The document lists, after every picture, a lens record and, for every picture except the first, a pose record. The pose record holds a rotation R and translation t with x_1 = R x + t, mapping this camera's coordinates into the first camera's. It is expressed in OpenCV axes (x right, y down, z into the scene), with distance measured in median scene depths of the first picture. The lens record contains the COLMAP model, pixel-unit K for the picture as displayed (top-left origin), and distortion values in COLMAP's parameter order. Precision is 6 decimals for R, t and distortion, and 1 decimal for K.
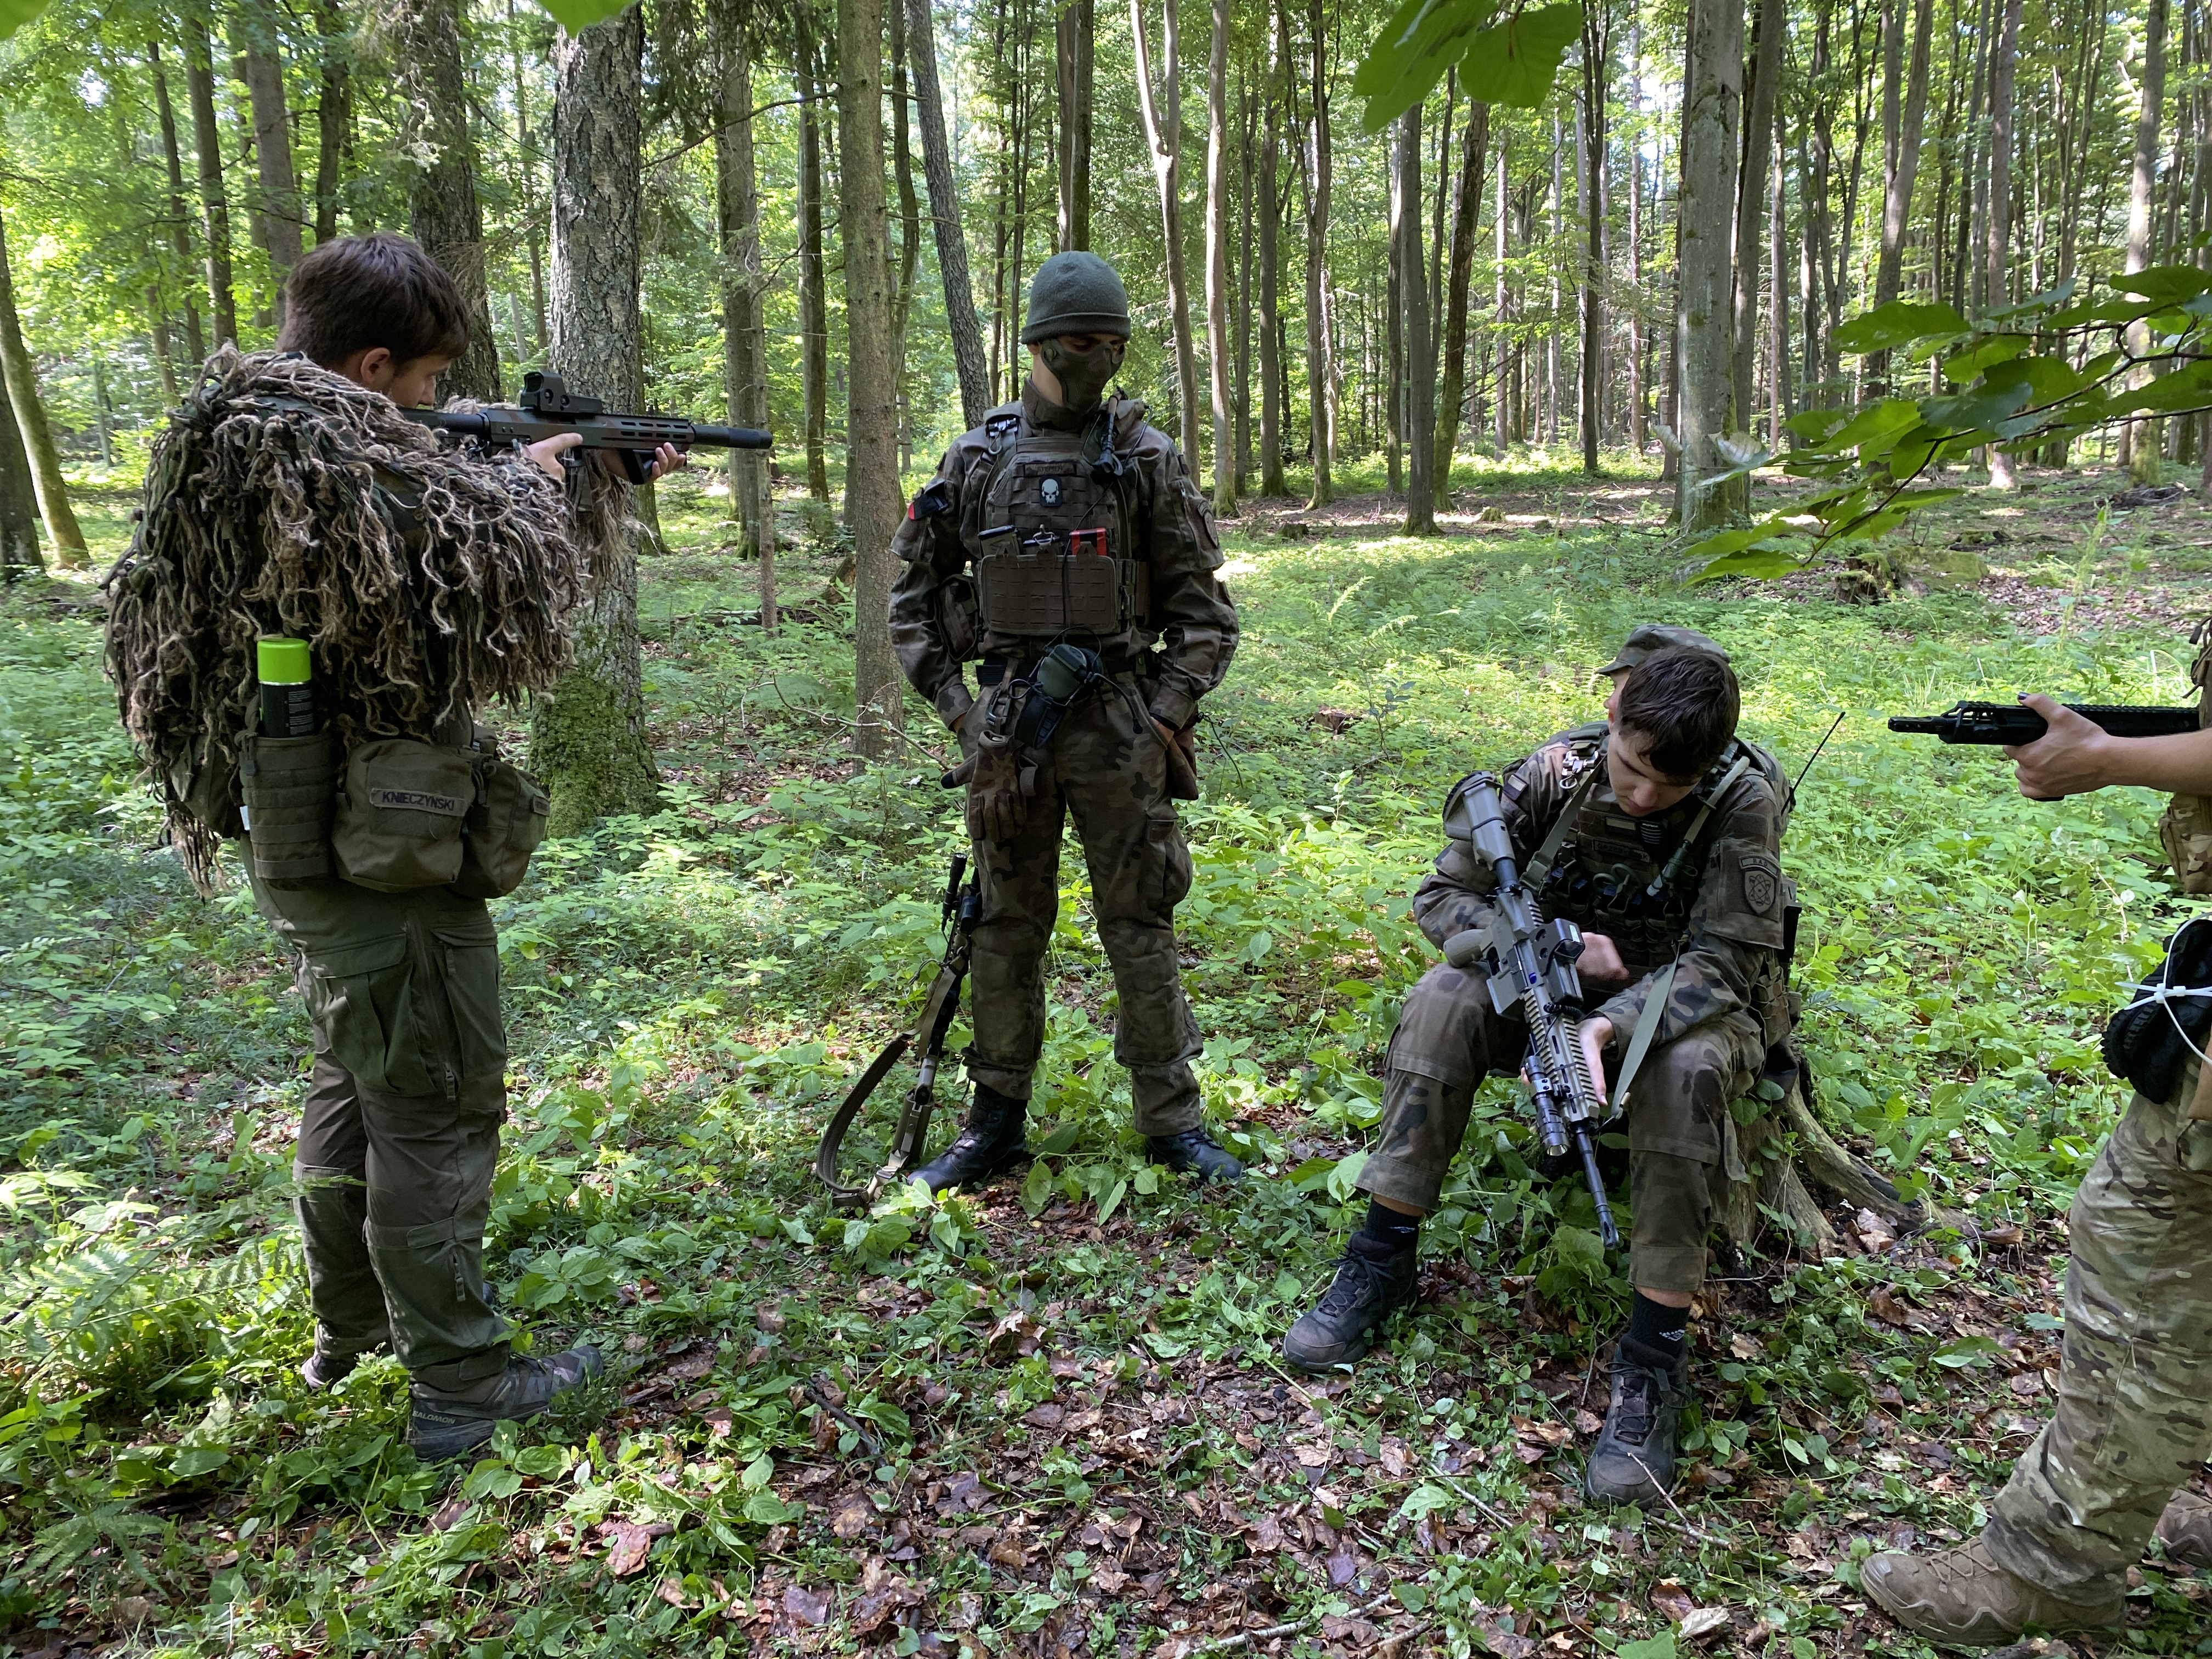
lens RADIAL K [[1683.0, 0, 1105.9], [0, 1683.0, 821.3], [0, 0, 1]] dist [0.045363, -0.030344]
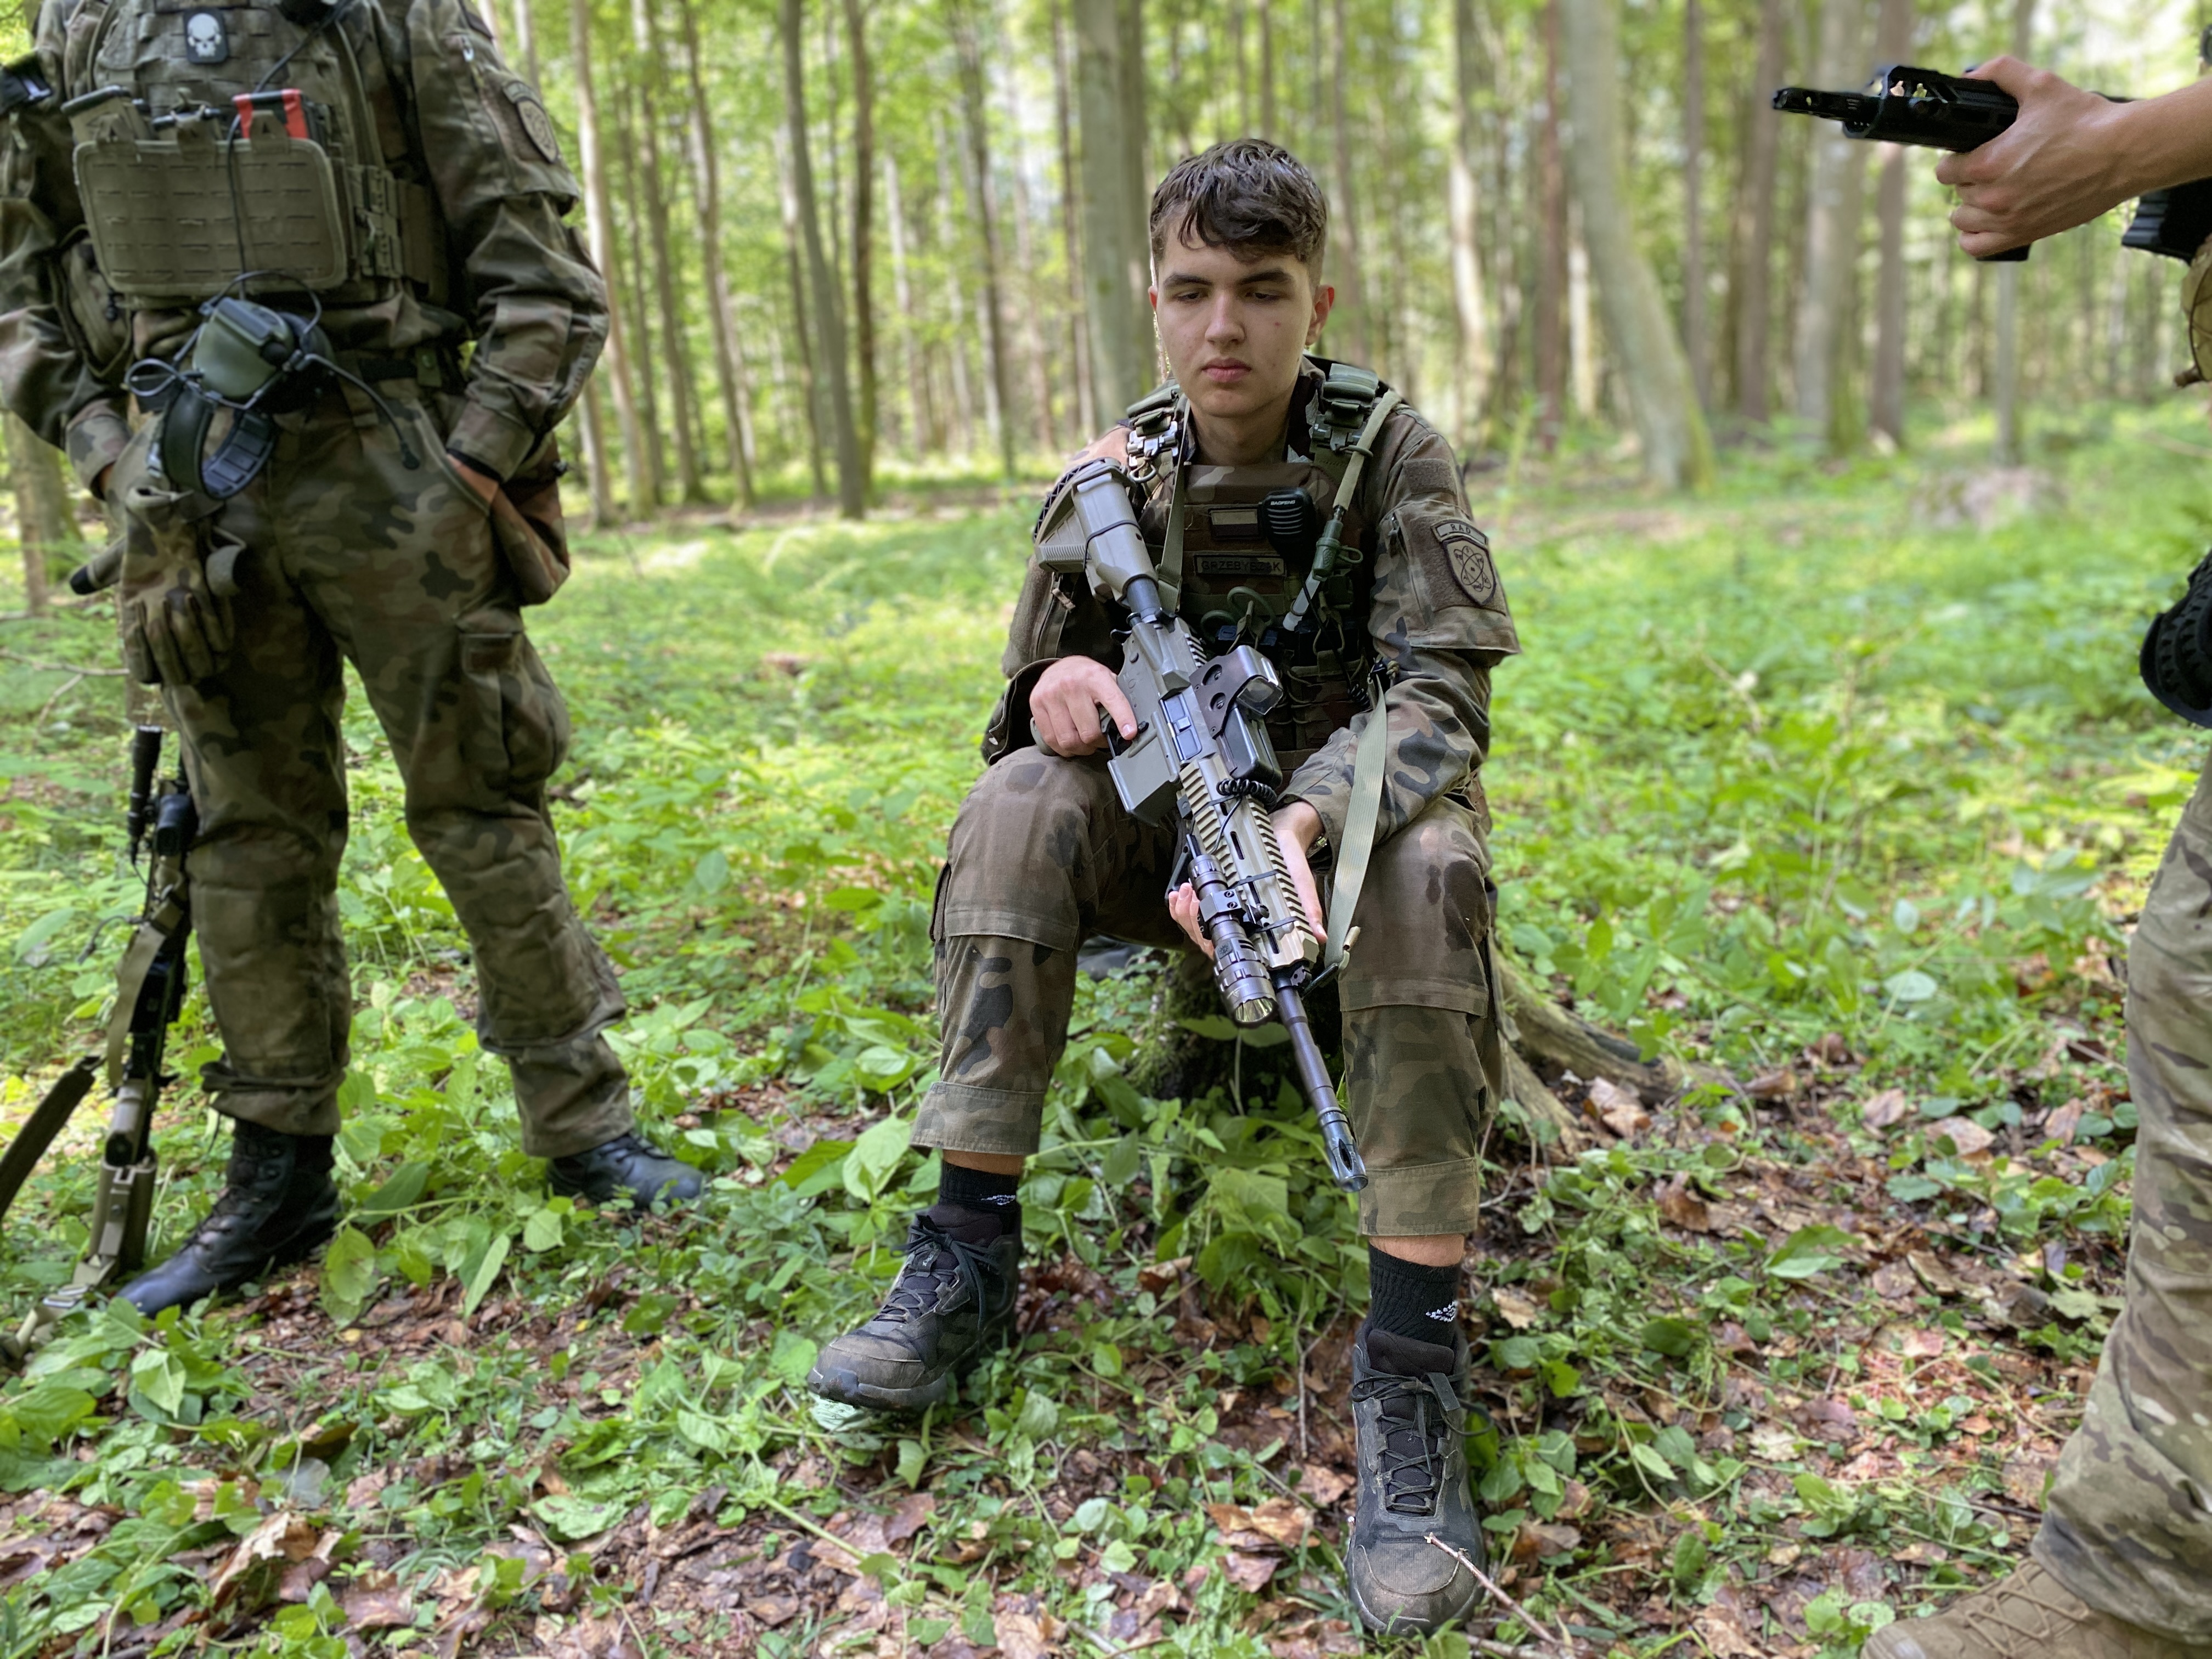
lens RADIAL K [[1683.0, 0, 1111.5], [0, 1683.0, 826.4], [0, 0, 1]] dist [0.045363, -0.030344]
pose [[0.943840, -0.103251, 0.313856, 0.043854], [0.107139, 0.994232, 0.004887, 0.096677], [-0.312551, 0.029014, 0.949458, 0.384664]]
